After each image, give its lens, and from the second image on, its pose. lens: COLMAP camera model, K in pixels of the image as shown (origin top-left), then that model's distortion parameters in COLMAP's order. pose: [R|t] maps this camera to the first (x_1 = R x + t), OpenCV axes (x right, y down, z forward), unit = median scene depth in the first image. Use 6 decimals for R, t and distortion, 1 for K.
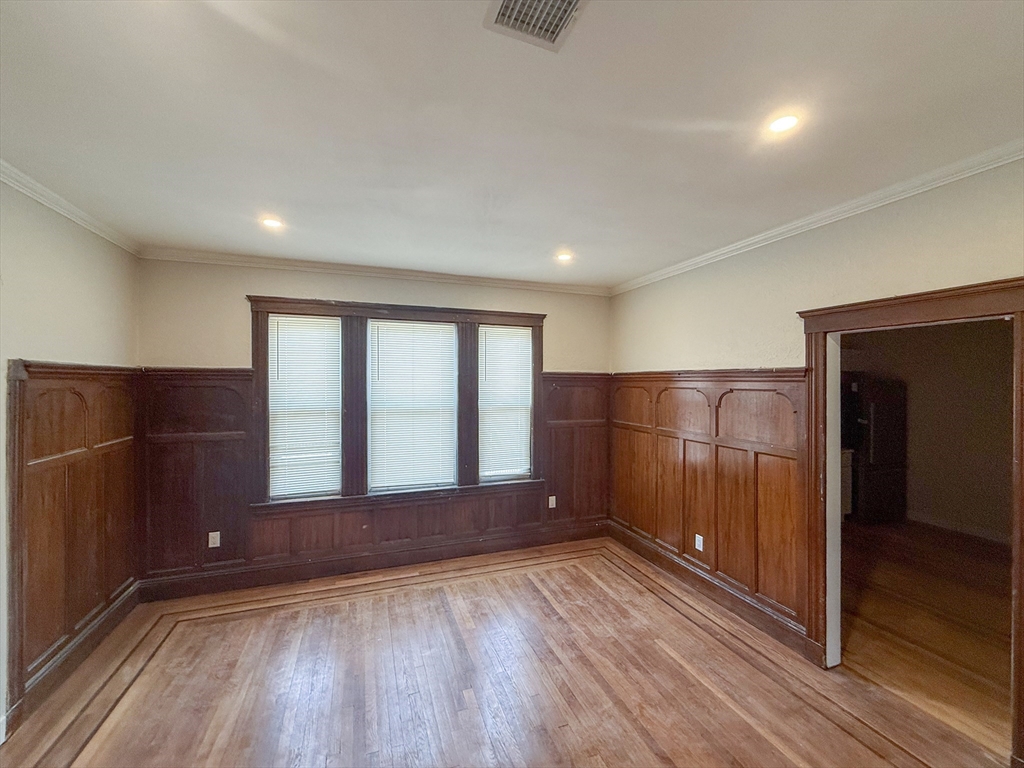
lens RADIAL K [[417.6, 0, 512.0], [0, 417.6, 384.0], [0, 0, 1]] dist [0.000328, -0.000171]
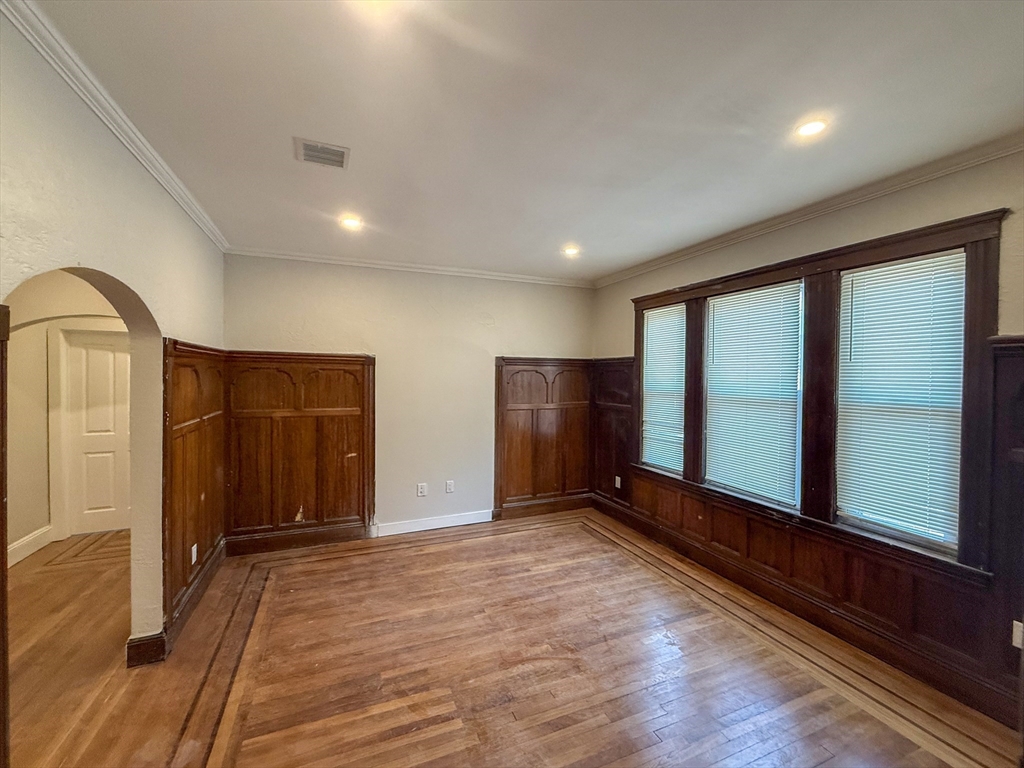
lens RADIAL K [[433.8, 0, 512.0], [0, 433.8, 384.0], [0, 0, 1]] dist [-0.000257, -0.000144]
pose [[0.036164, 0.023914, -0.999060, 0.660646], [-0.011155, 0.999661, 0.023524, 0.019783], [0.999284, 0.010294, 0.036419, 0.571018]]
